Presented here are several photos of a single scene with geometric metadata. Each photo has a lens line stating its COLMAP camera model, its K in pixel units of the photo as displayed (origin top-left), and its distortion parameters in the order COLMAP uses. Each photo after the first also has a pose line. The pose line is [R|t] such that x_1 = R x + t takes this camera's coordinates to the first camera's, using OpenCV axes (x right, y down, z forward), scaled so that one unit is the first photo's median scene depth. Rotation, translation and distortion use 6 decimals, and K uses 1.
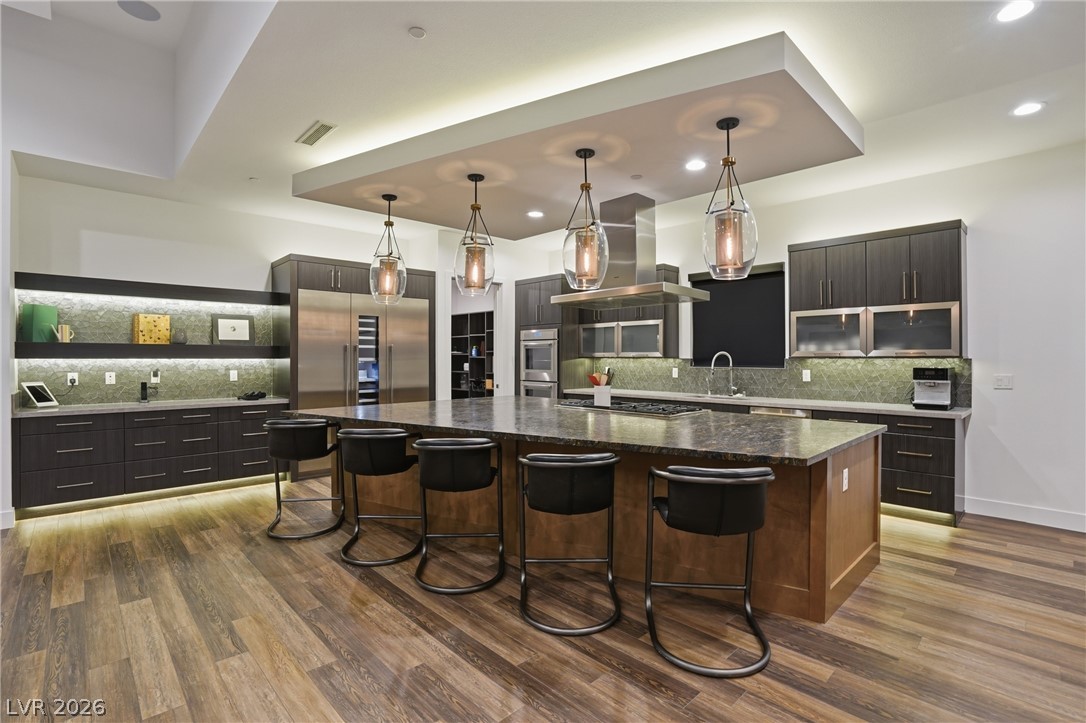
lens RADIAL K [[507.8, 0, 539.8], [0, 507.8, 357.9], [0, 0, 1]] dist [-0.047404, 0.014555]
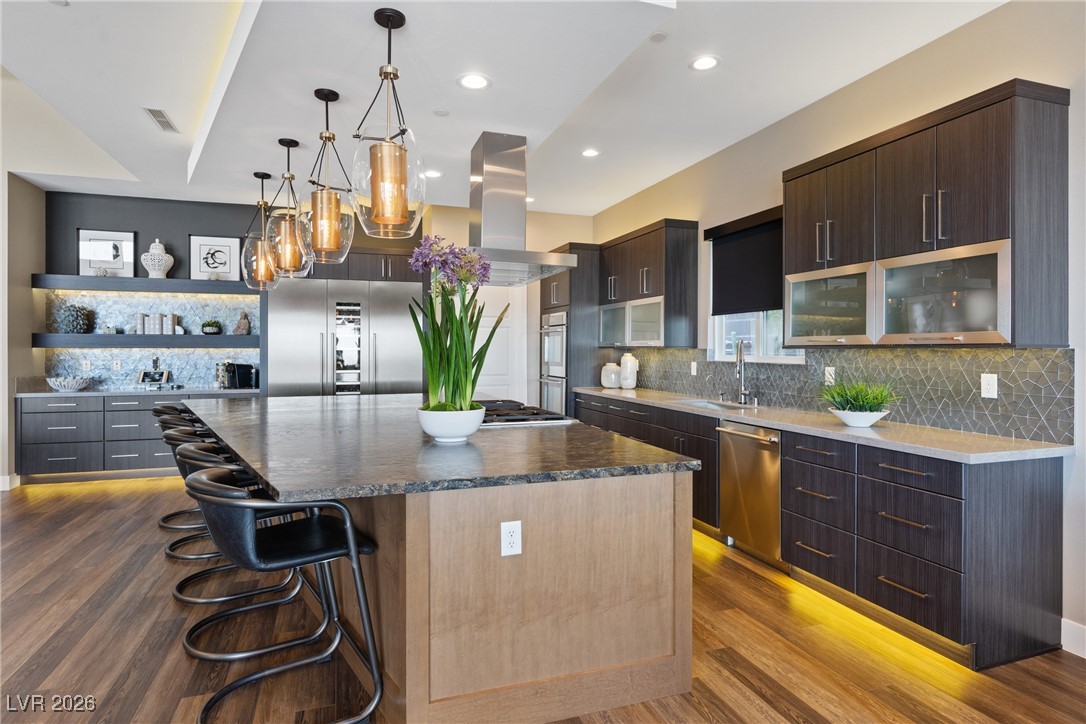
lens RADIAL K [[589.7, 0, 537.7], [0, 589.7, 349.5], [0, 0, 1]] dist [-0.001631, 0.000510]
pose [[0.908812, 0.001895, -0.417202, 0.564701], [-0.001818, 0.999998, 0.000584, 0.002968], [0.417203, 0.000228, 0.908813, 0.197863]]
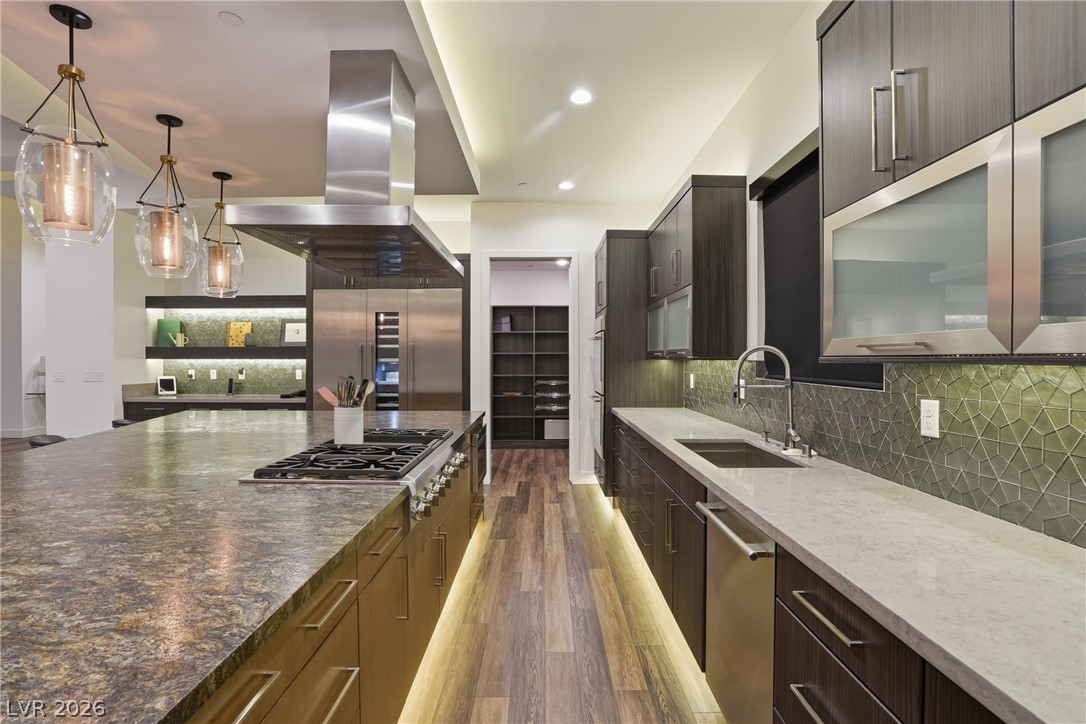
lens RADIAL K [[507.8, 0, 539.8], [0, 507.8, 358.4], [0, 0, 1]] dist [-0.047404, 0.014555]
pose [[0.723842, 0.000784, -0.689965, 0.632708], [-0.000450, 1.000000, 0.000664, -0.001178], [0.689965, -0.000171, 0.723842, 0.683391]]
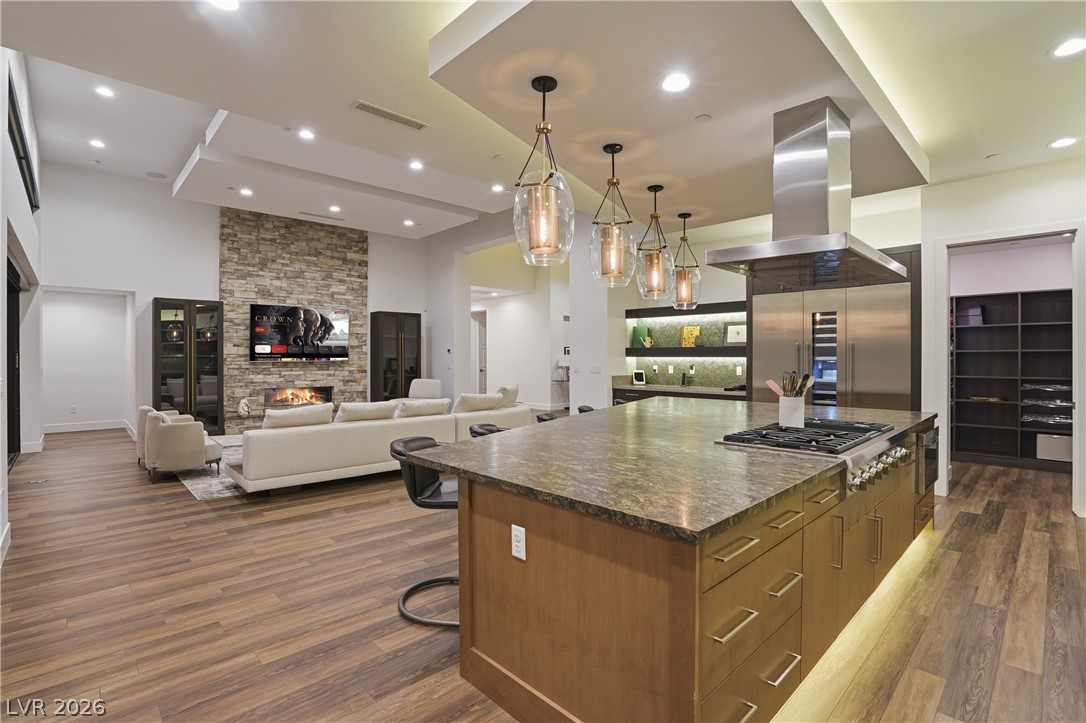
lens RADIAL K [[507.8, 0, 539.8], [0, 507.8, 357.9], [0, 0, 1]] dist [-0.047404, 0.014555]
pose [[0.002785, 0.003561, -0.999990, 0.758201], [-0.000855, 0.999993, 0.003559, -0.000940], [0.999996, 0.000845, 0.002788, 0.606913]]
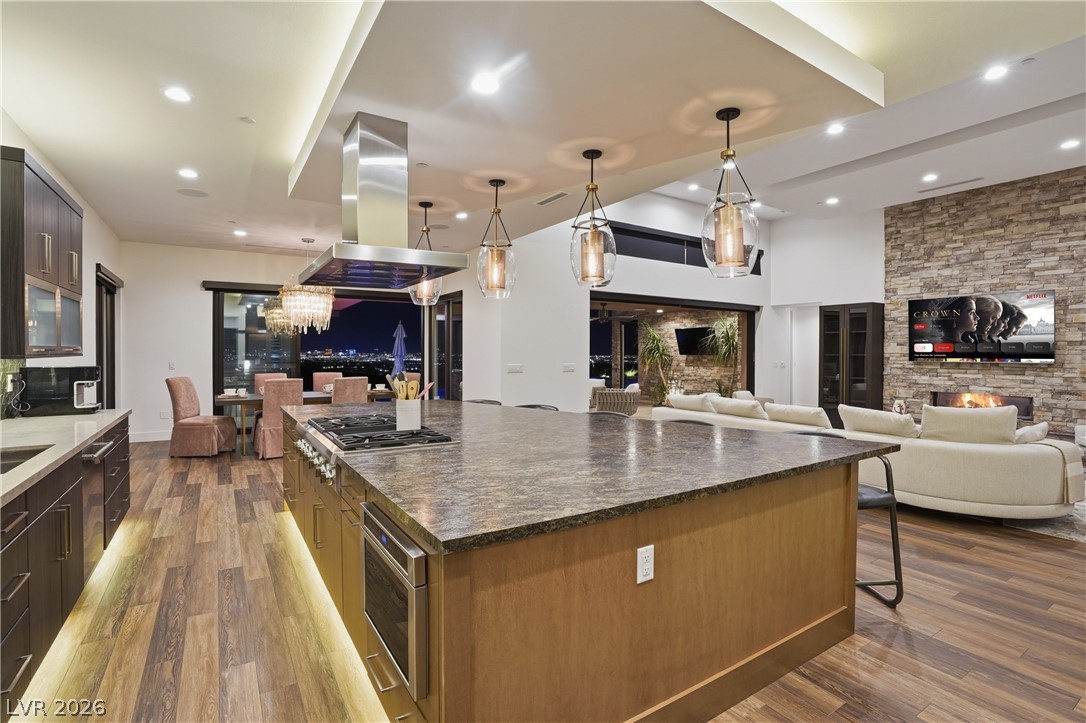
lens RADIAL K [[509.0, 0, 538.5], [0, 509.0, 358.2], [0, 0, 1]] dist [-0.038405, 0.009453]
pose [[-0.982535, -0.005663, 0.185990, -0.162162], [-0.003290, 0.999909, 0.013063, -0.008795], [-0.186047, 0.012223, -0.982465, 1.526078]]
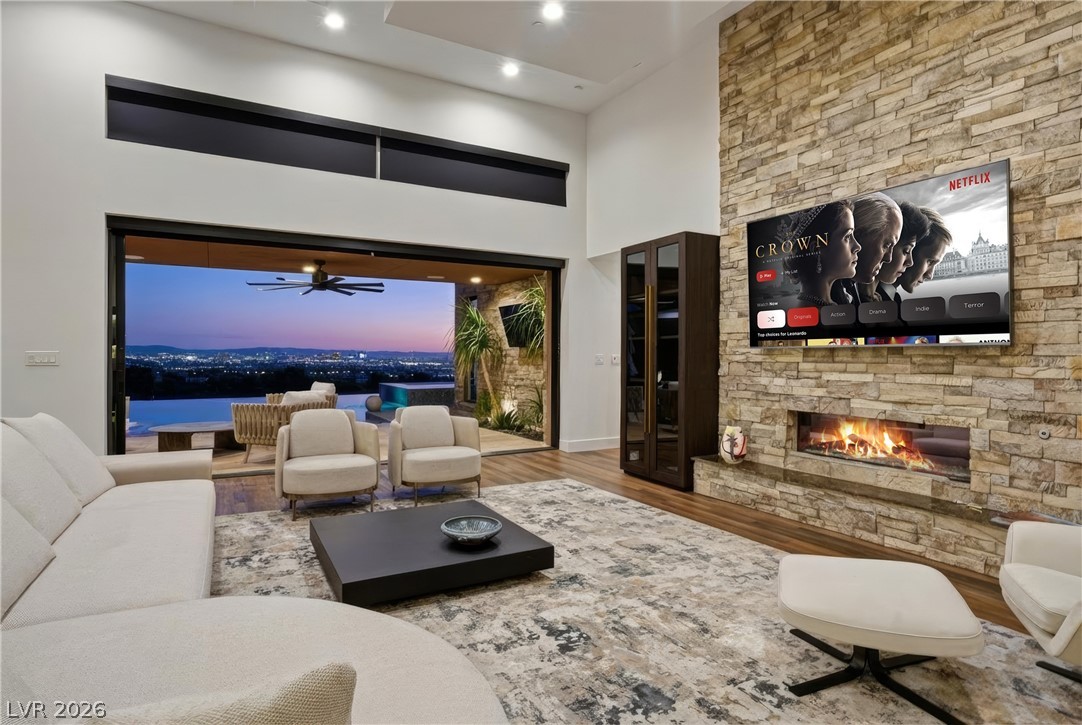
lens RADIAL K [[573.7, 0, 541.0], [0, 573.7, 362.5], [0, 0, 1]] dist [-0.036729, 0.018669]
pose [[-0.969656, -0.005998, 0.244401, -1.023363], [-0.003116, 0.999921, 0.012174, 0.035824], [-0.244455, 0.011043, -0.969598, 0.582802]]
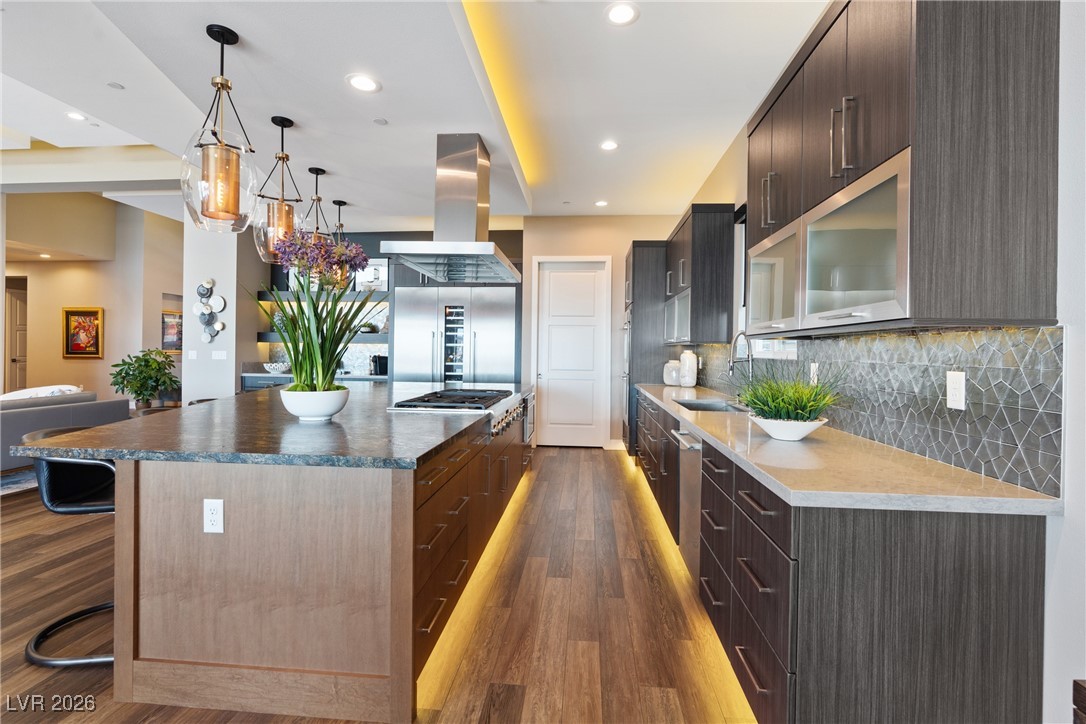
lens RADIAL K [[504.3, 0, 539.9], [0, 504.3, 350.8], [0, 0, 1]] dist [-0.003142, -0.000242]
pose [[0.660200, 0.008350, -0.751043, 0.806533], [-0.013224, 0.999912, -0.000507, 0.018100], [0.750973, 0.010267, 0.660253, 0.524768]]
